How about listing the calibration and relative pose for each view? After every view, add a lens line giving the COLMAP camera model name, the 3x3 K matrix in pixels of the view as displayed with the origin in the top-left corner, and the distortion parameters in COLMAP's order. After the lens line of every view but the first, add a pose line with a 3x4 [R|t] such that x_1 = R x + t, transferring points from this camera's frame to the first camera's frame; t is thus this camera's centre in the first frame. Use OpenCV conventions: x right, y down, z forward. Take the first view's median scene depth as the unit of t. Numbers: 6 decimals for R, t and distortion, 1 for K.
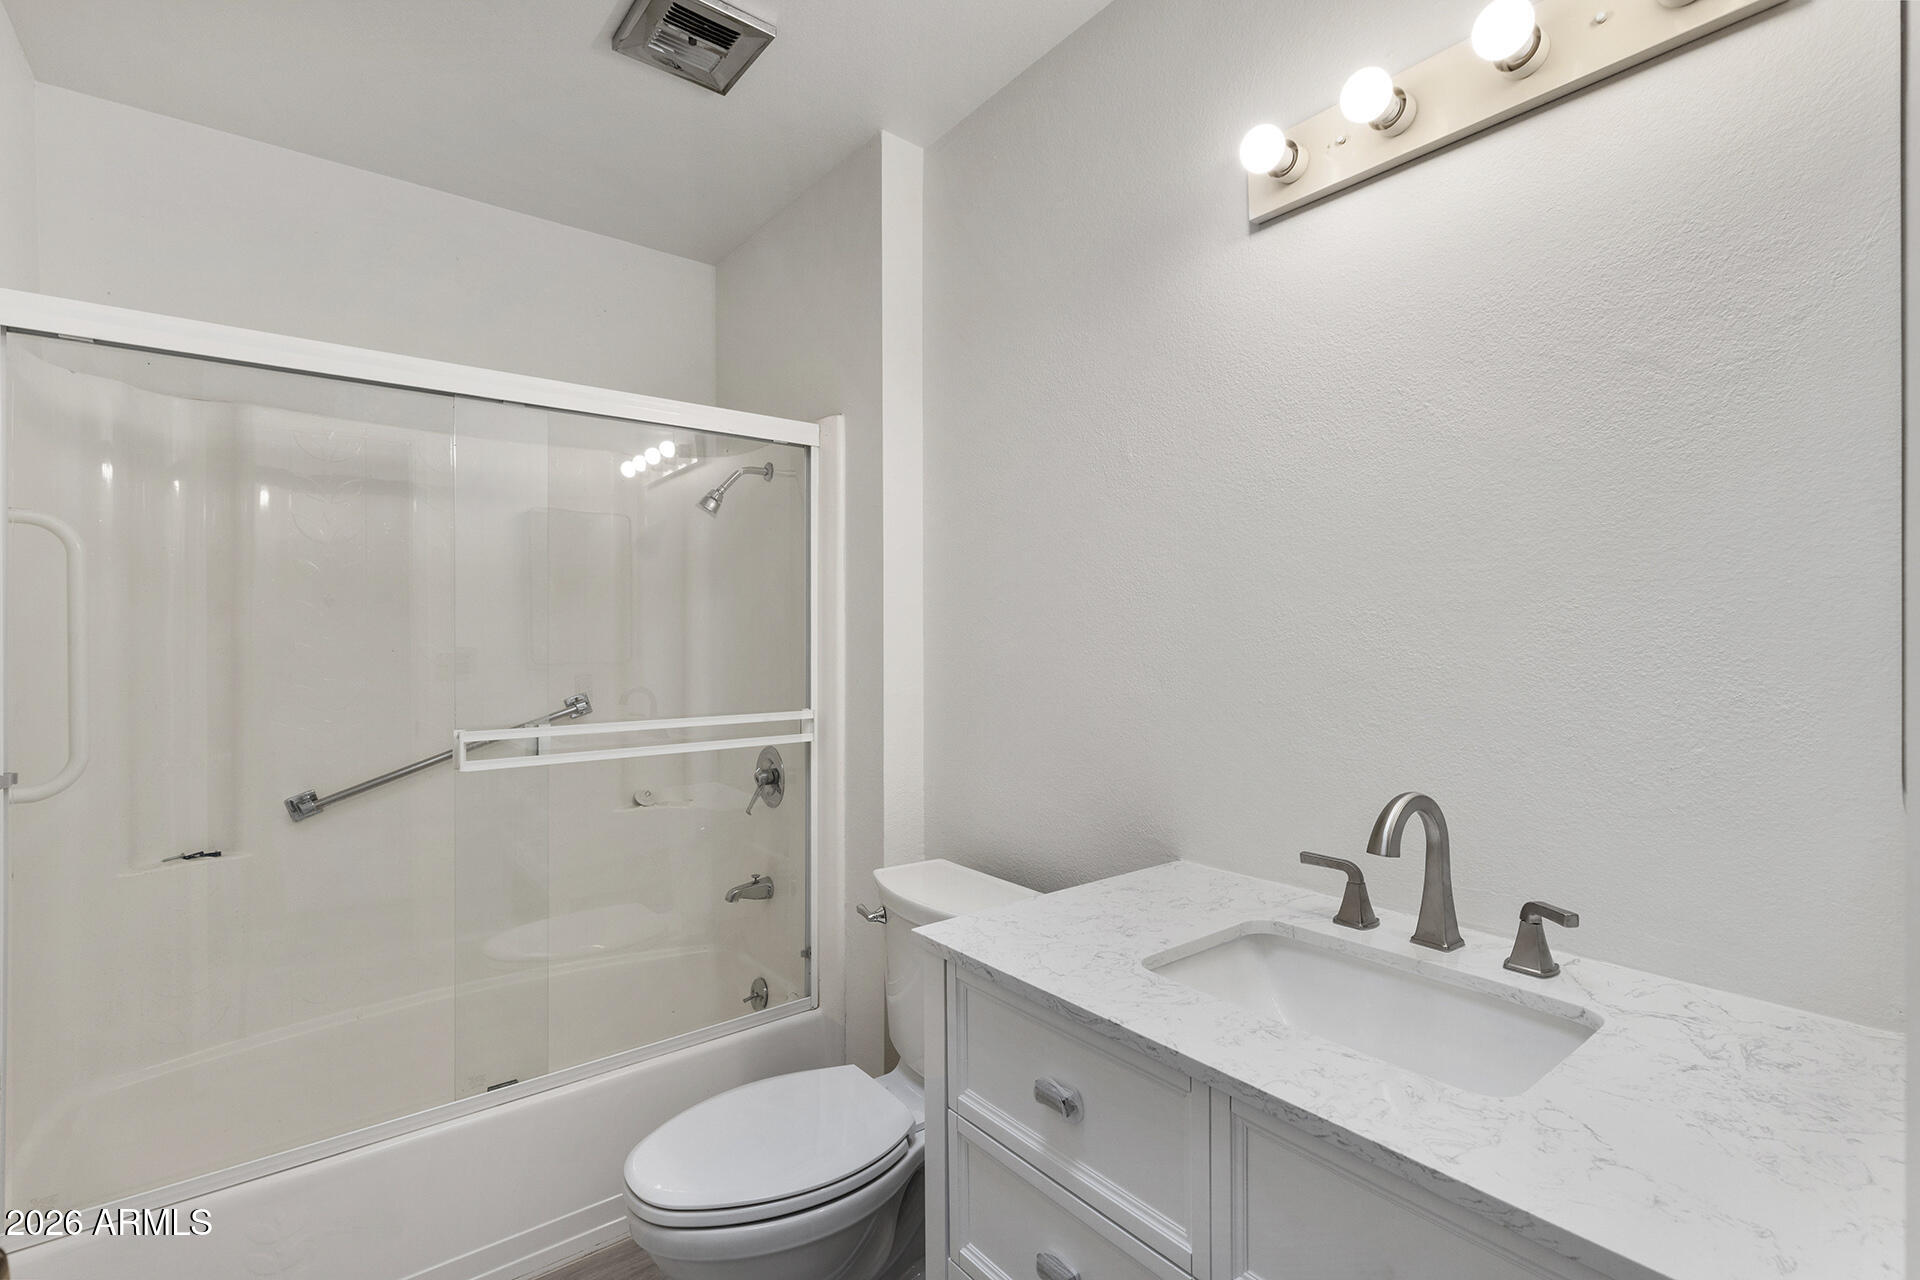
lens RADIAL K [[868.4, 0, 954.1], [0, 868.4, 644.4], [0, 0, 1]] dist [0.008832, -0.001366]
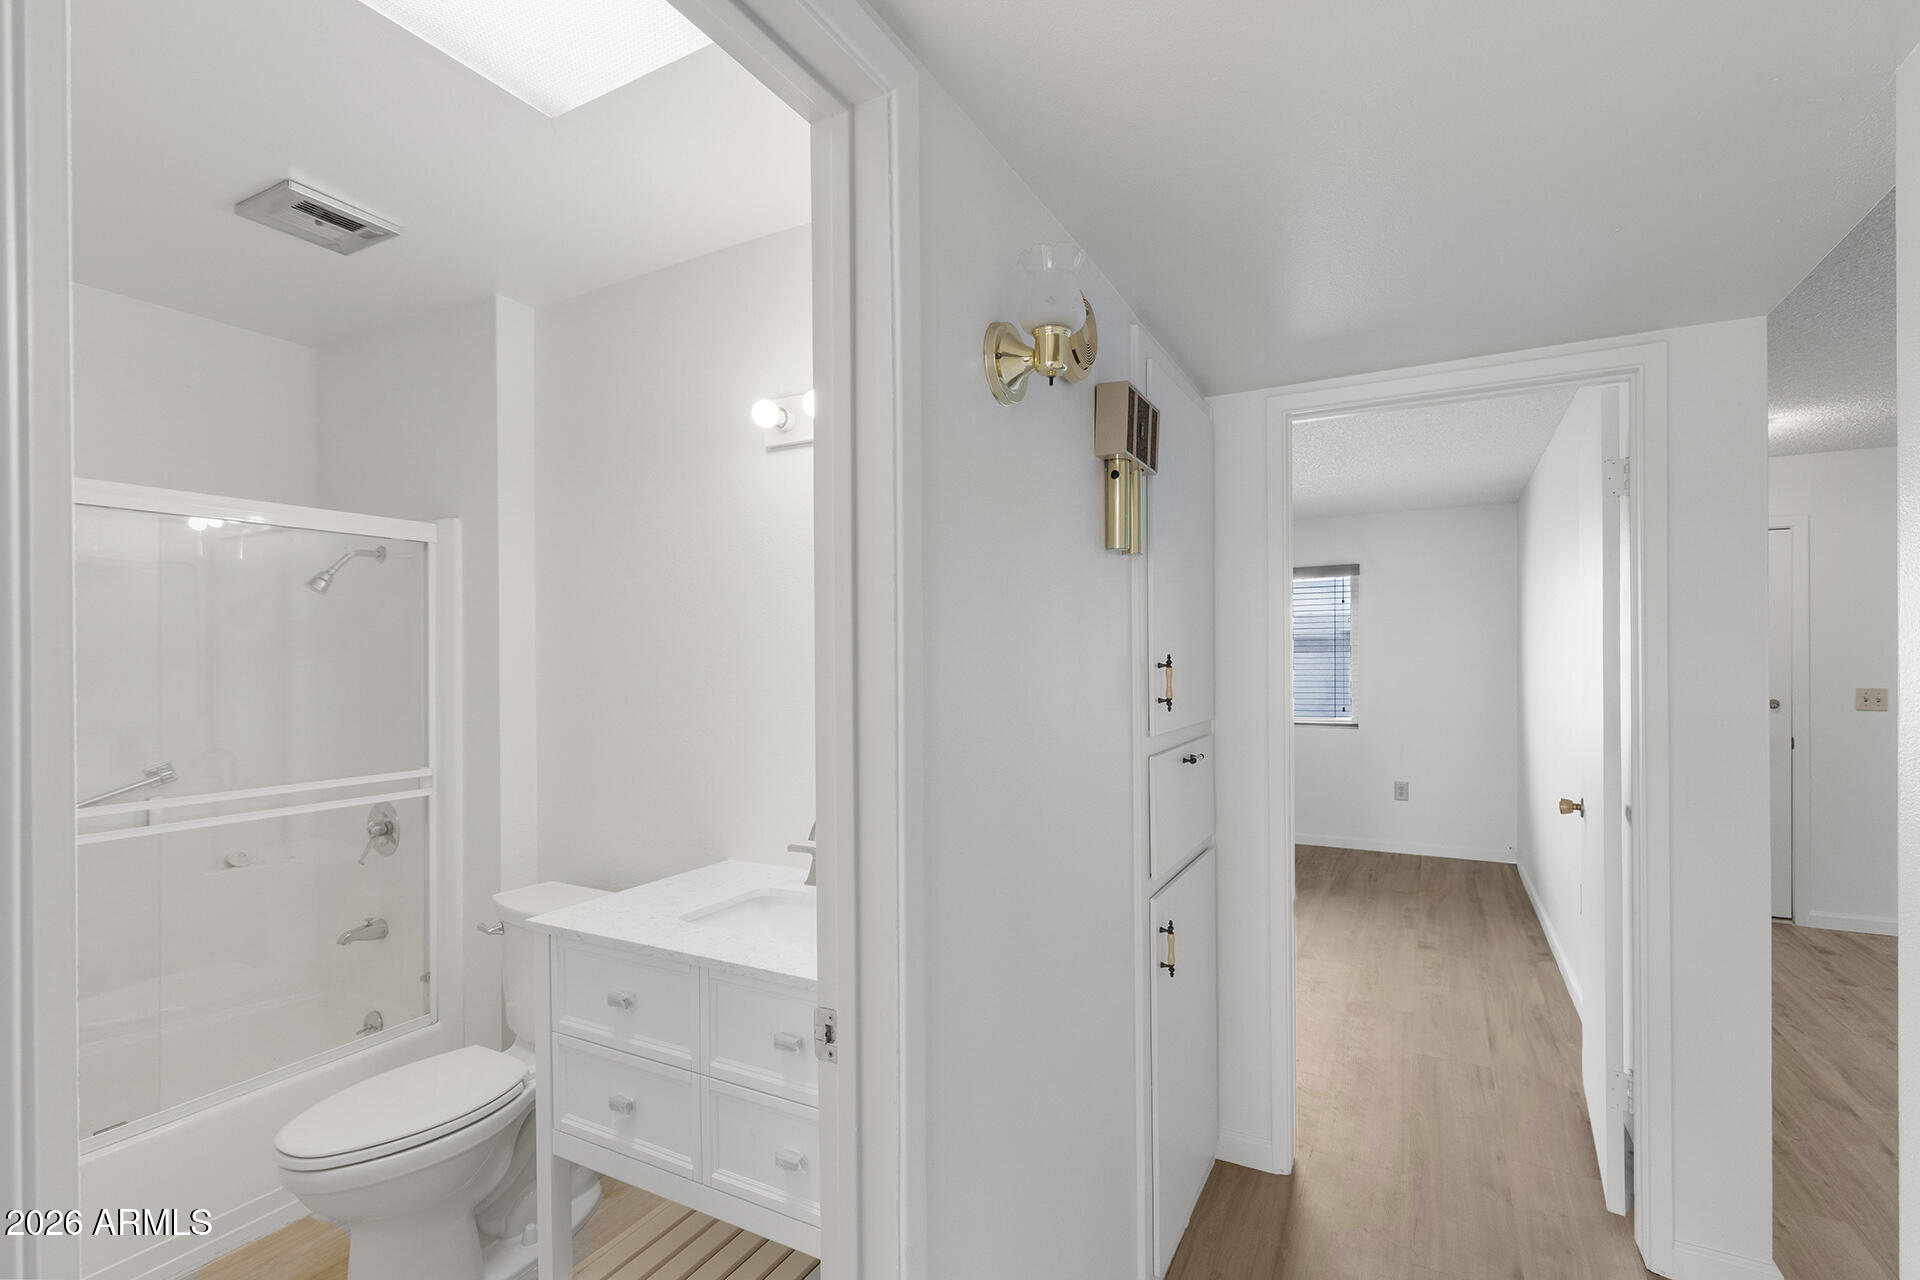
lens RADIAL K [[868.4, 0, 962.5], [0, 868.4, 659.1], [0, 0, 1]] dist [0.008832, -0.001366]
pose [[0.915383, -0.003614, 0.402569, 0.020714], [0.008574, 0.999908, -0.010518, -0.053849], [-0.402494, 0.013080, 0.915329, -0.369256]]
